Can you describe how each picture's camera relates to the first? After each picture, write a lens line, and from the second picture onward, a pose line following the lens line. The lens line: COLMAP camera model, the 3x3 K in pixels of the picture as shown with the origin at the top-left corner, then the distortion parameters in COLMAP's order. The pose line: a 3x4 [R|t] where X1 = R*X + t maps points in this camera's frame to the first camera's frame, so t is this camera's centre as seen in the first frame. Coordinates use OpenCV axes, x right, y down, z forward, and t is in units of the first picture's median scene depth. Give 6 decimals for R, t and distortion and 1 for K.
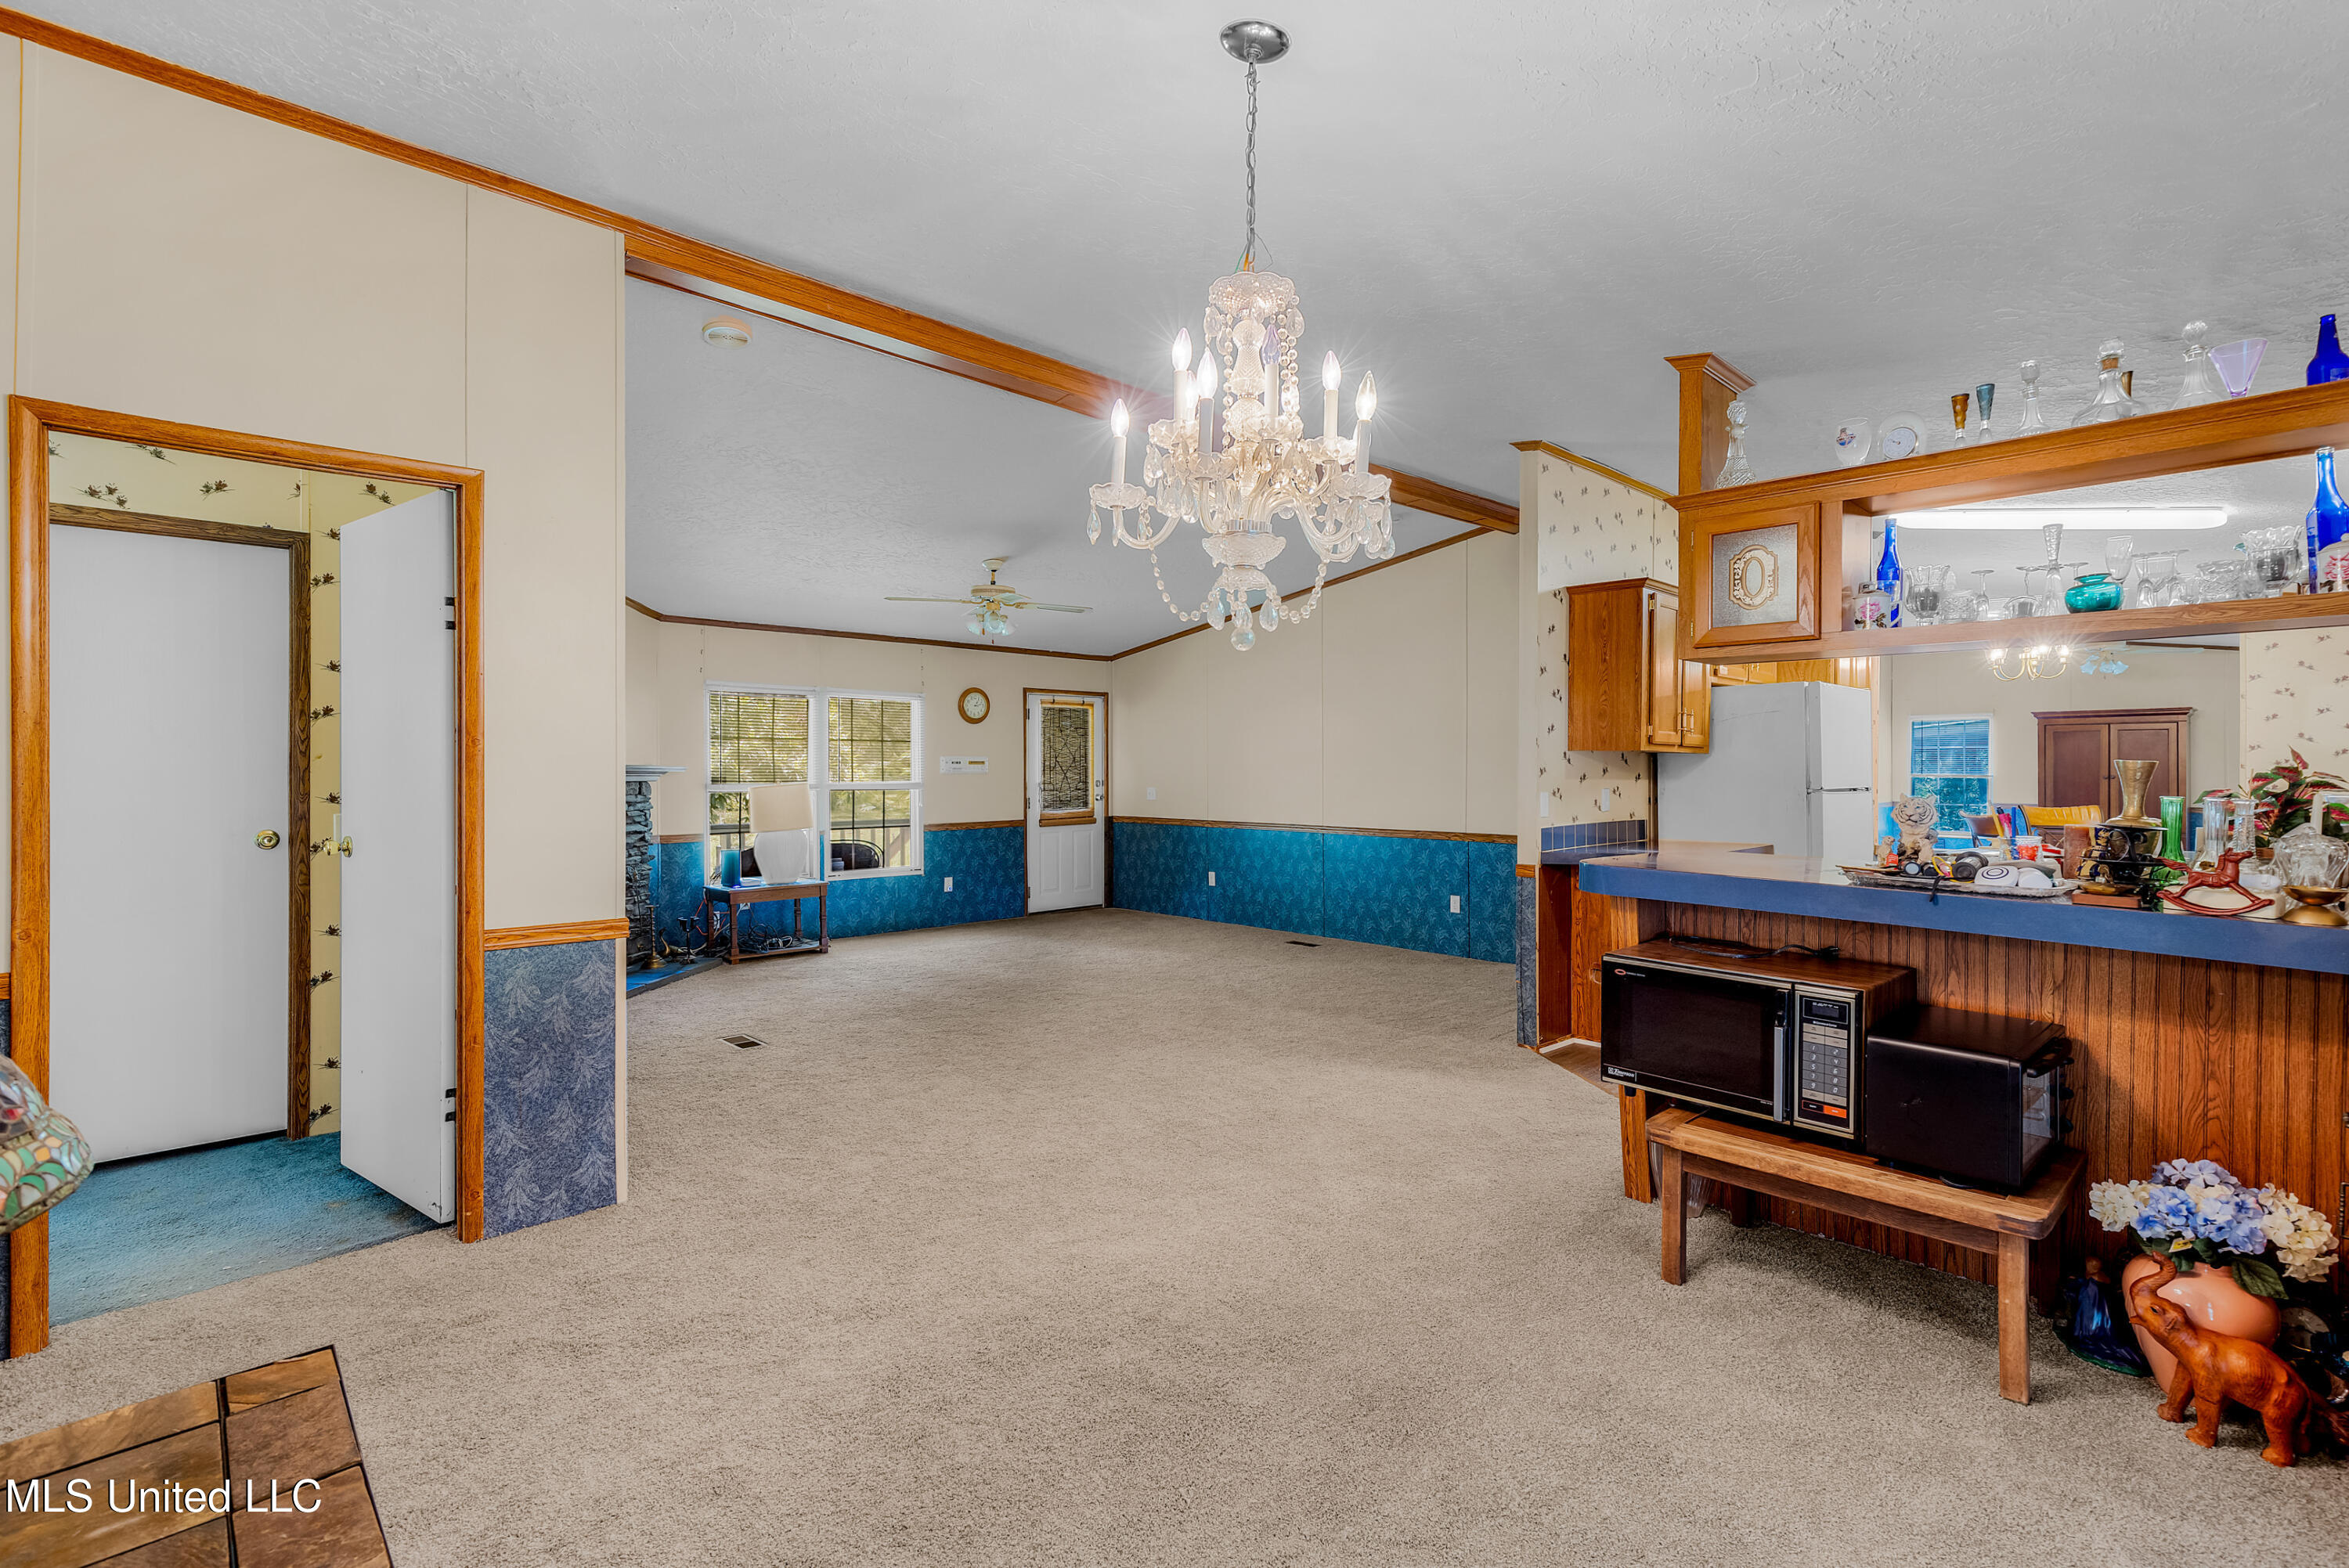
lens RADIAL K [[1084.2, 0, 1184.8], [0, 1084.2, 769.0], [0, 0, 1]] dist [0.005048, 0.000718]
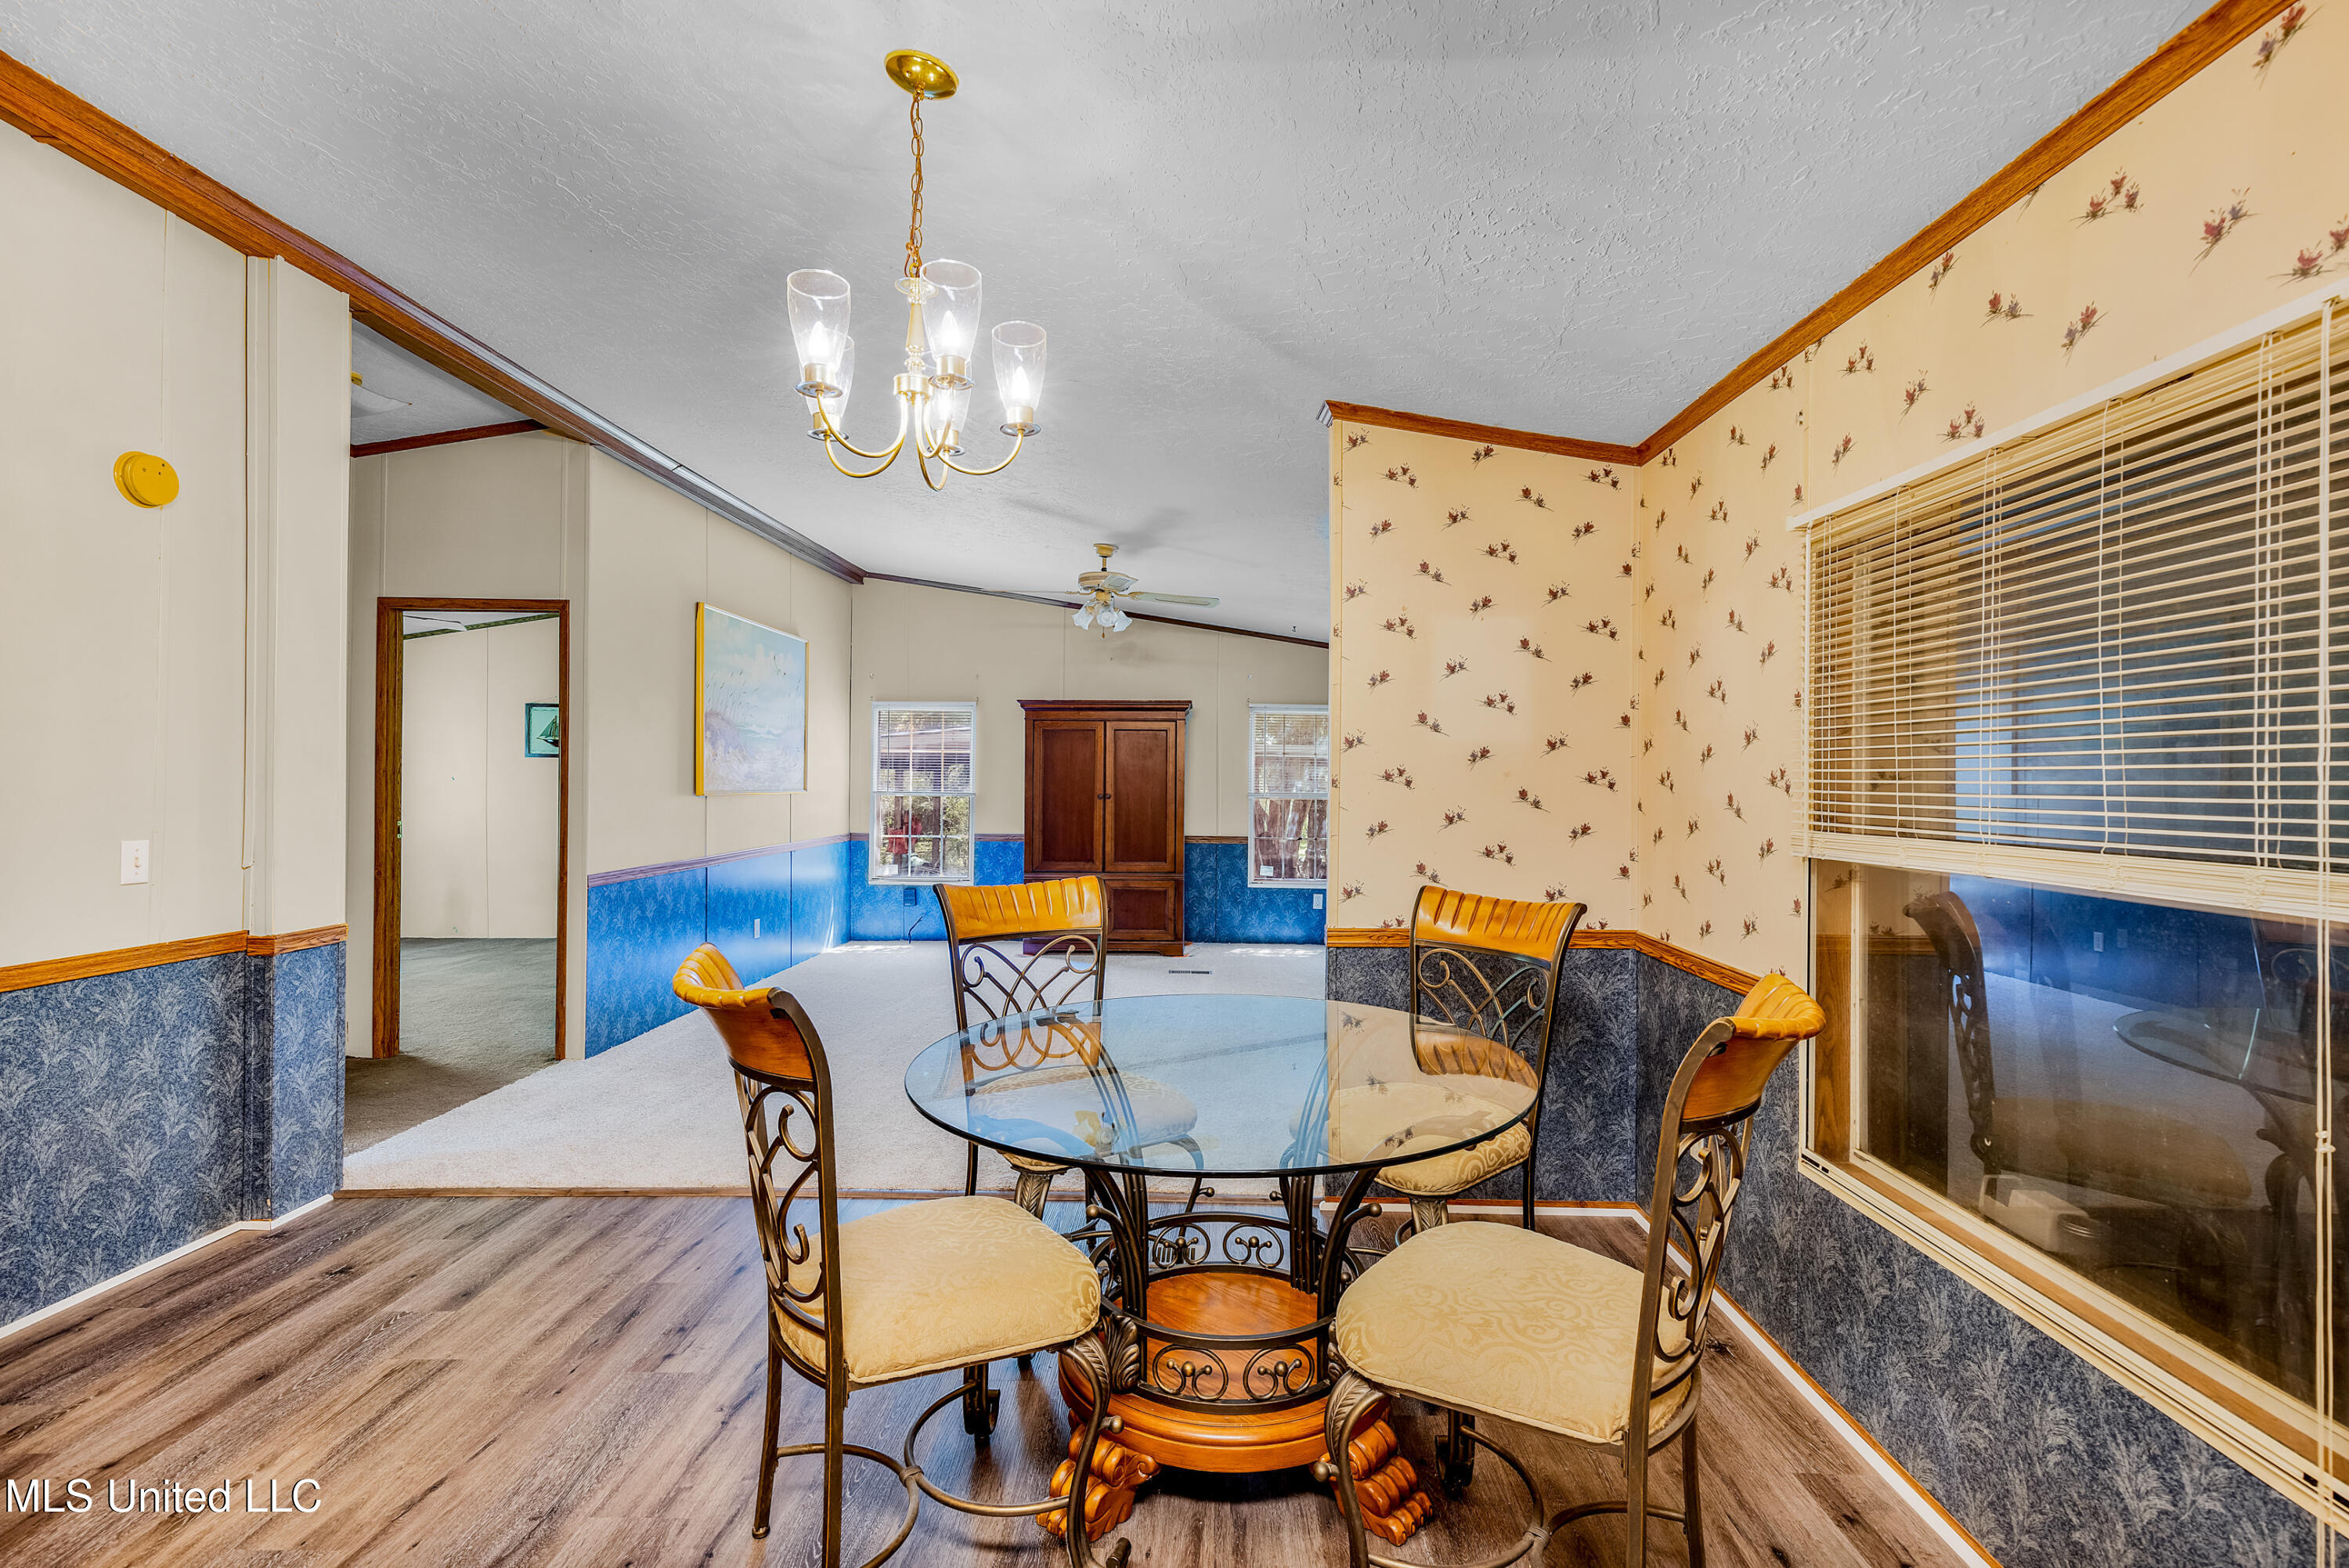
lens RADIAL K [[1084.2, 0, 1189.8], [0, 1084.2, 777.5], [0, 0, 1]] dist [0.005048, 0.000718]
pose [[0.702743, 0.009218, 0.711384, 0.463887], [-0.006945, 0.999957, -0.006097, -0.001218], [-0.711409, -0.000656, 0.702778, 0.557433]]
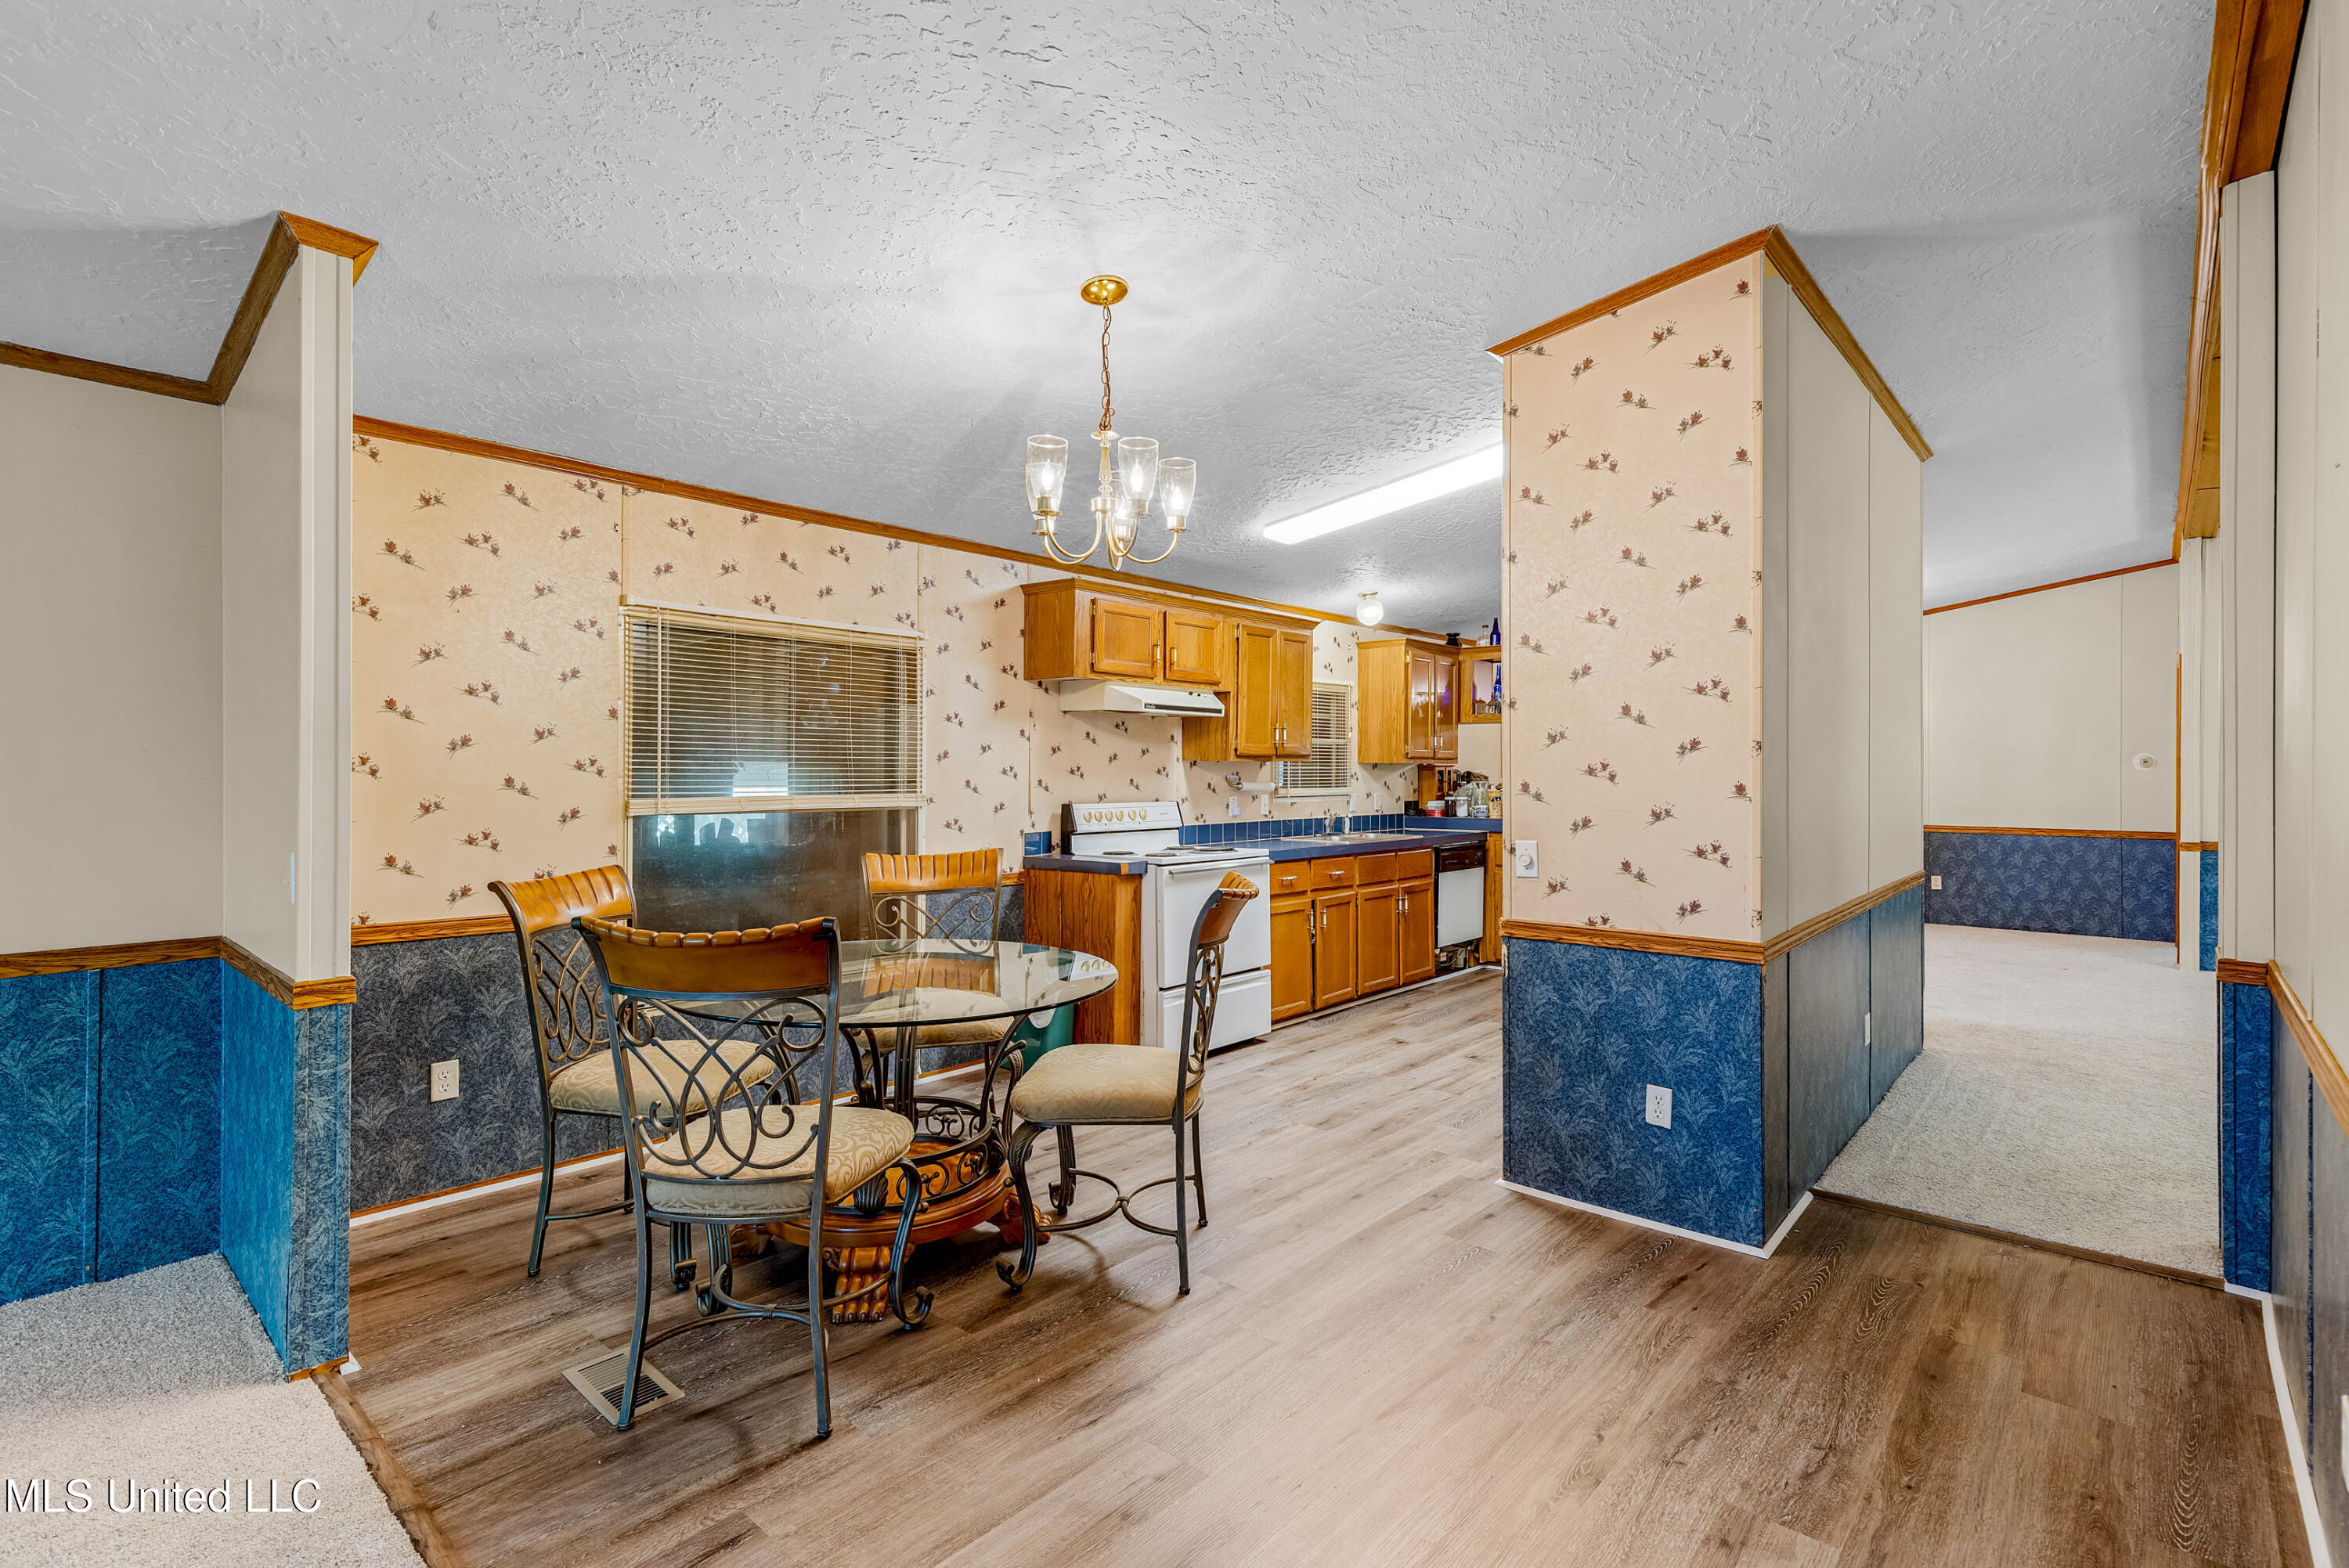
lens RADIAL K [[1084.2, 0, 1187.9], [0, 1084.2, 777.4], [0, 0, 1]] dist [0.005048, 0.000718]
pose [[-0.996626, -0.001982, -0.082056, 0.577129], [-0.002884, 0.999937, 0.010883, -0.004137], [0.082030, 0.011083, -0.996568, 1.050013]]
